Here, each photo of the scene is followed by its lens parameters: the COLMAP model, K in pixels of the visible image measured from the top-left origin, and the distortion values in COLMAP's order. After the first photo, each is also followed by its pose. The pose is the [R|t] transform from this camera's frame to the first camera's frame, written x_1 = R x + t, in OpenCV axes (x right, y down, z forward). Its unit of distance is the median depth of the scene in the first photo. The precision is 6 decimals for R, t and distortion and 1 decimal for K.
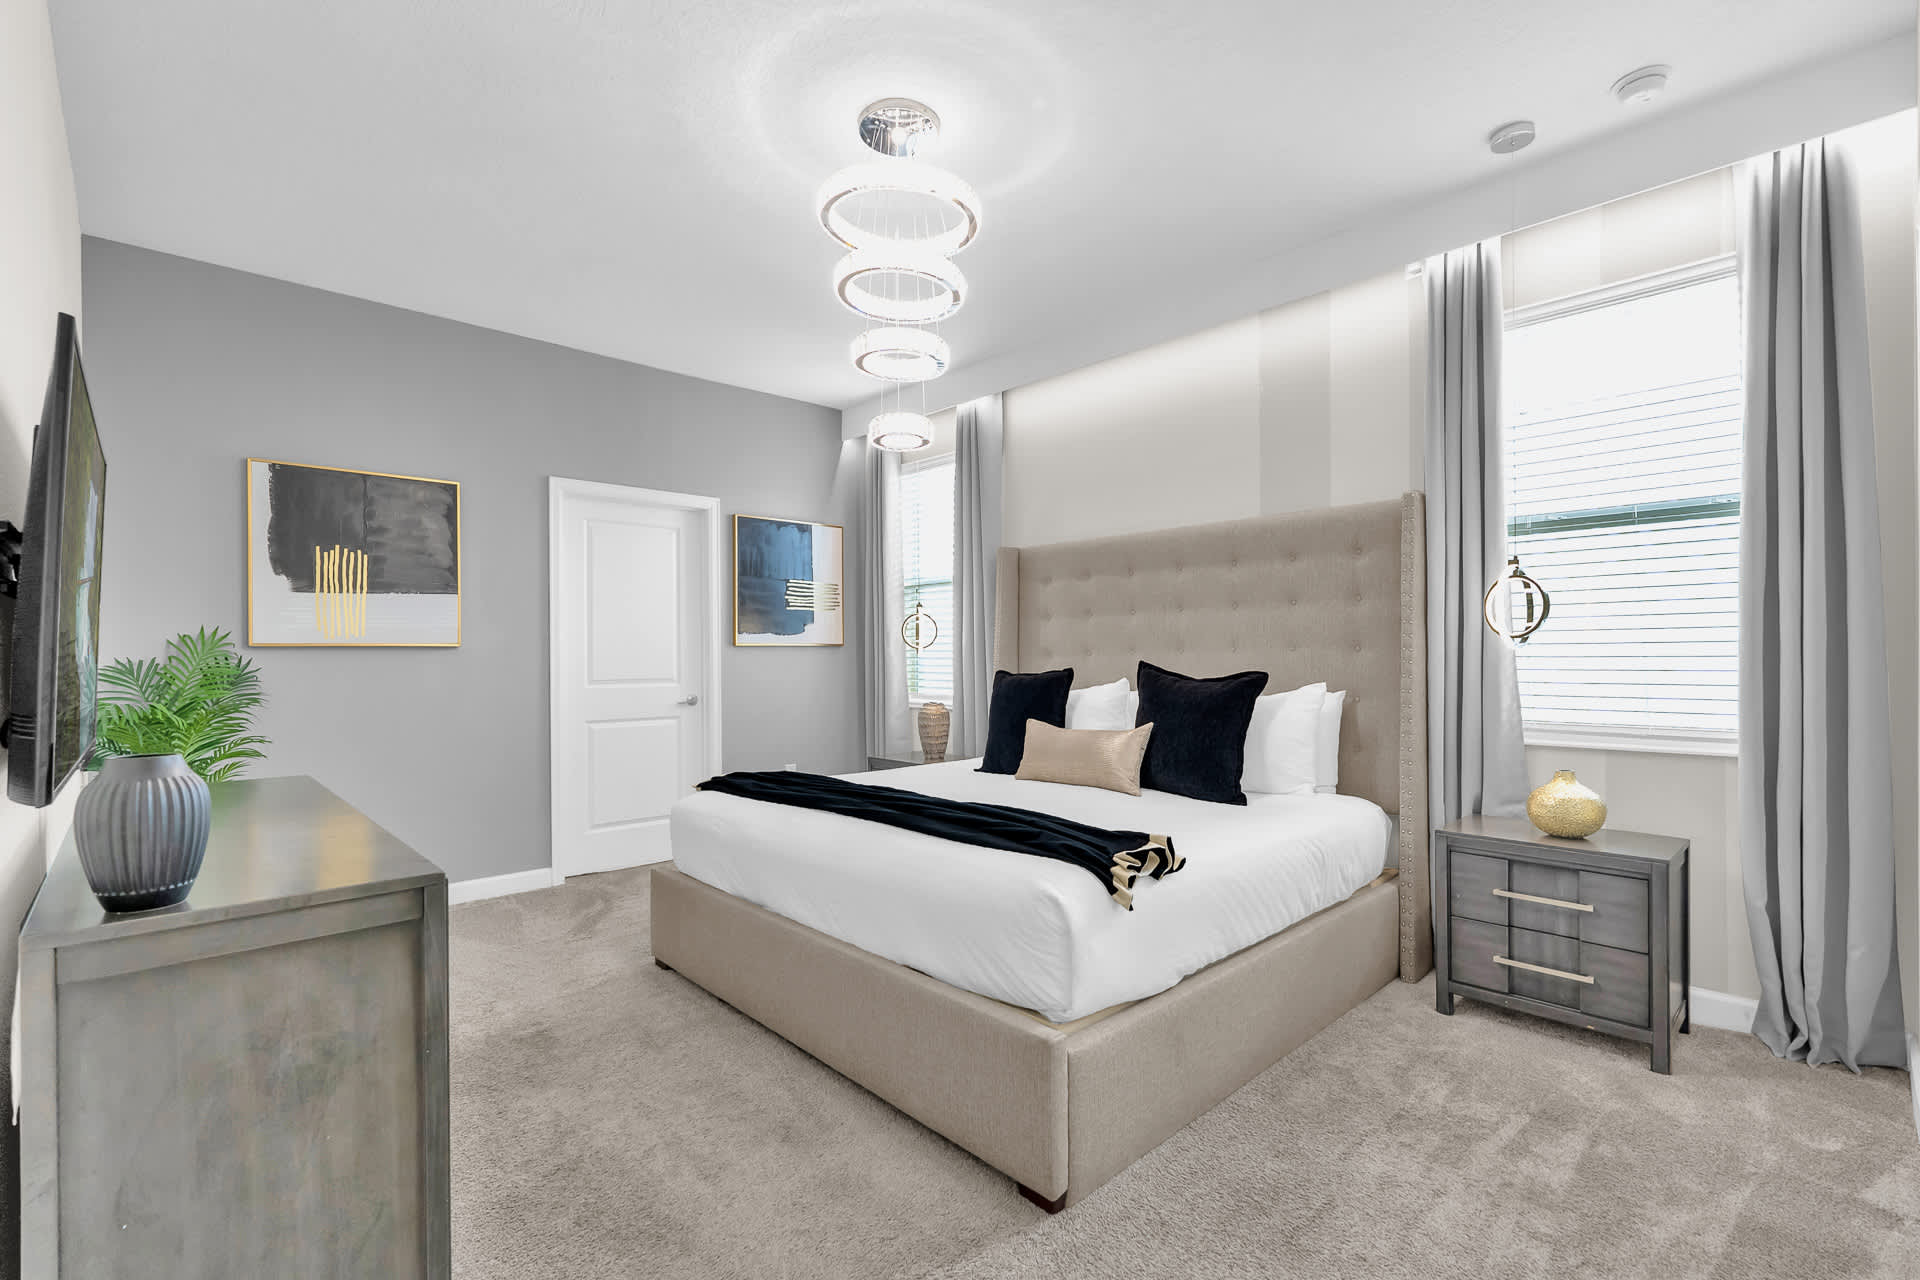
lens RADIAL K [[855.5, 0, 960.0], [0, 855.5, 640.0], [0, 0, 1]] dist [-0.004176, -0.000894]
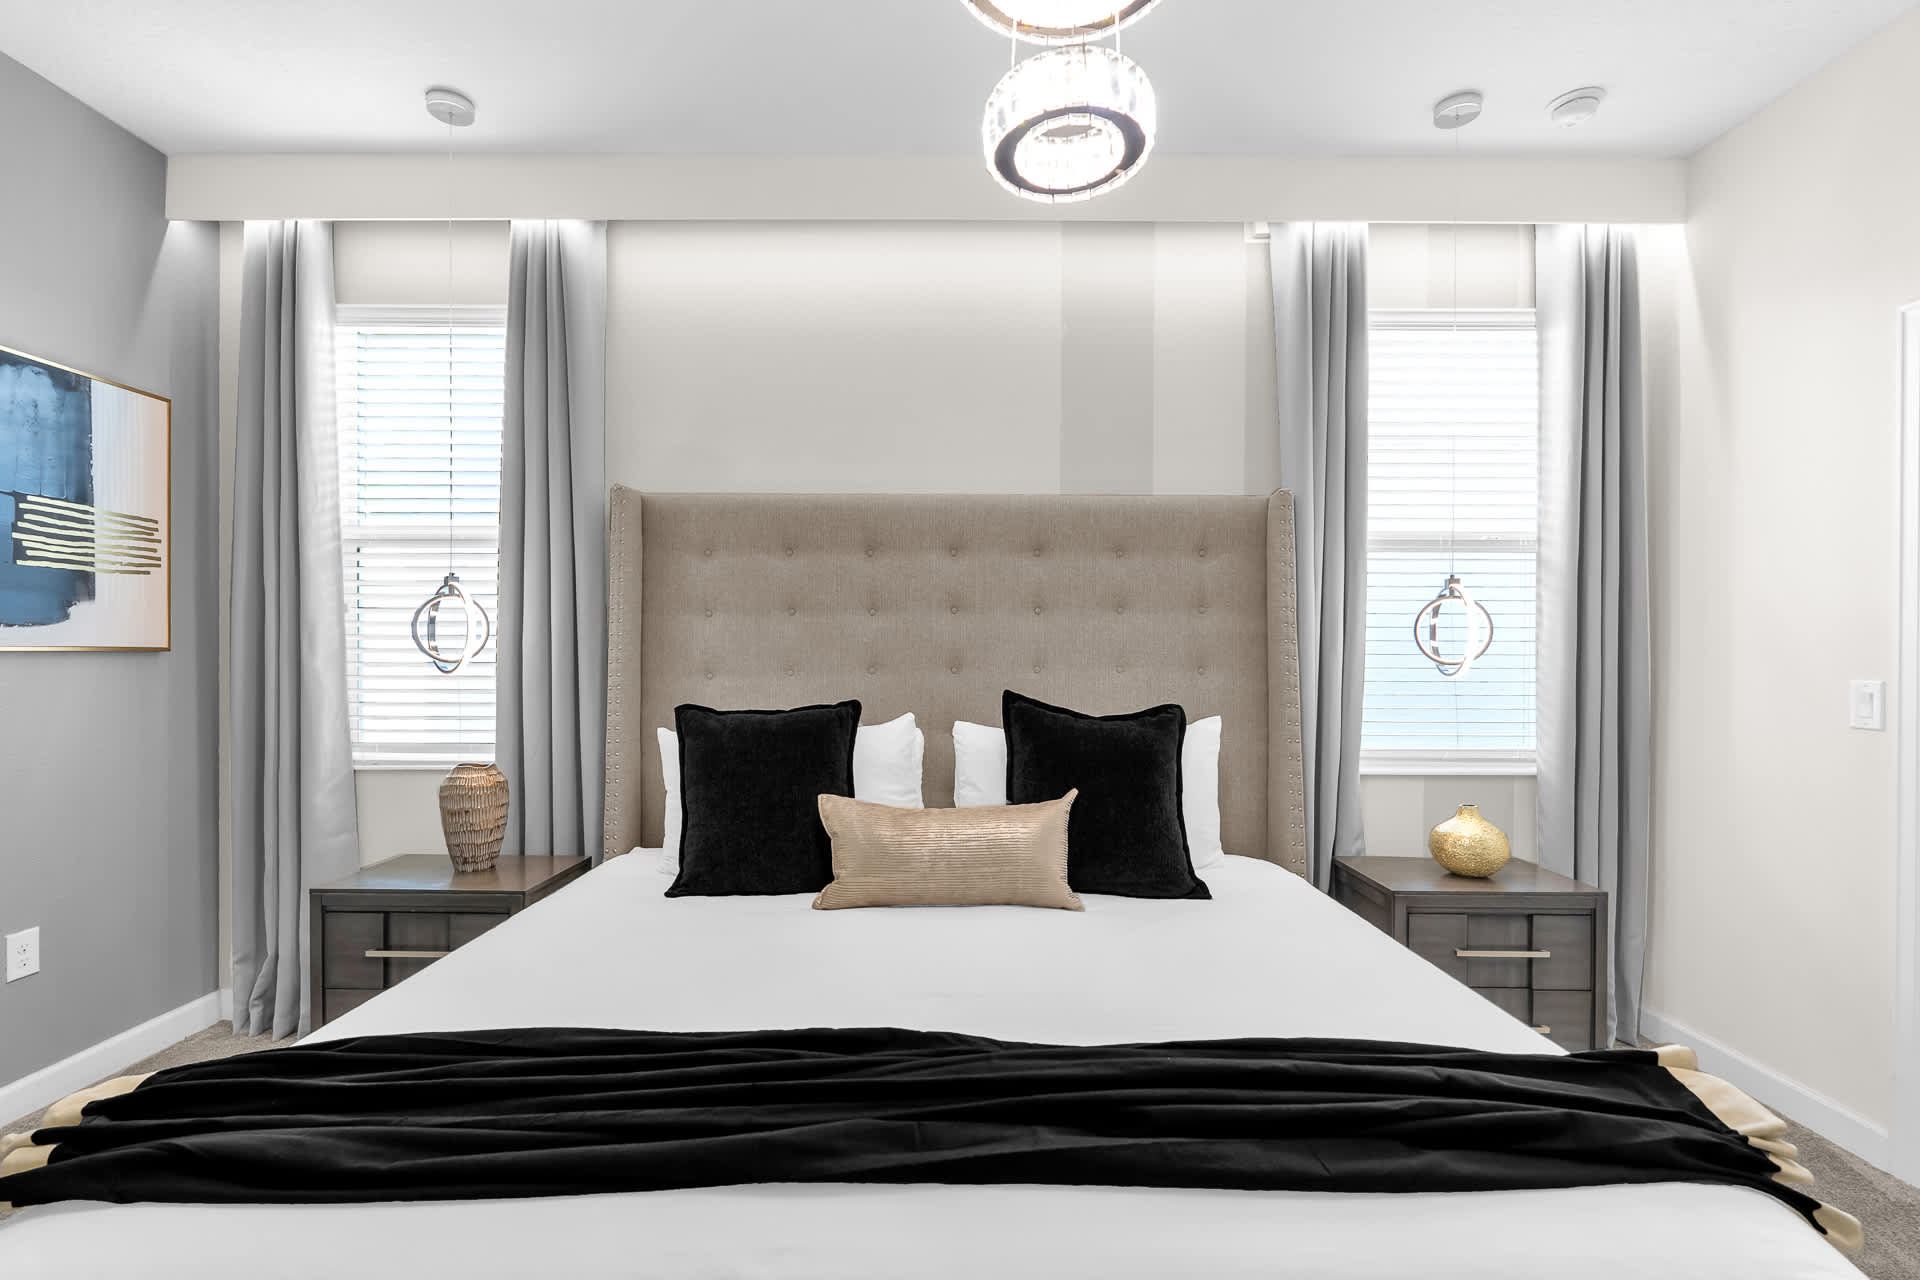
lens RADIAL K [[855.5, 0, 960.0], [0, 855.5, 640.0], [0, 0, 1]] dist [-0.004176, -0.000894]
pose [[0.695561, 0.019769, 0.718195, -0.228605], [-0.021713, 0.999743, -0.006490, -0.006955], [-0.718139, -0.011080, 0.695811, 0.469405]]
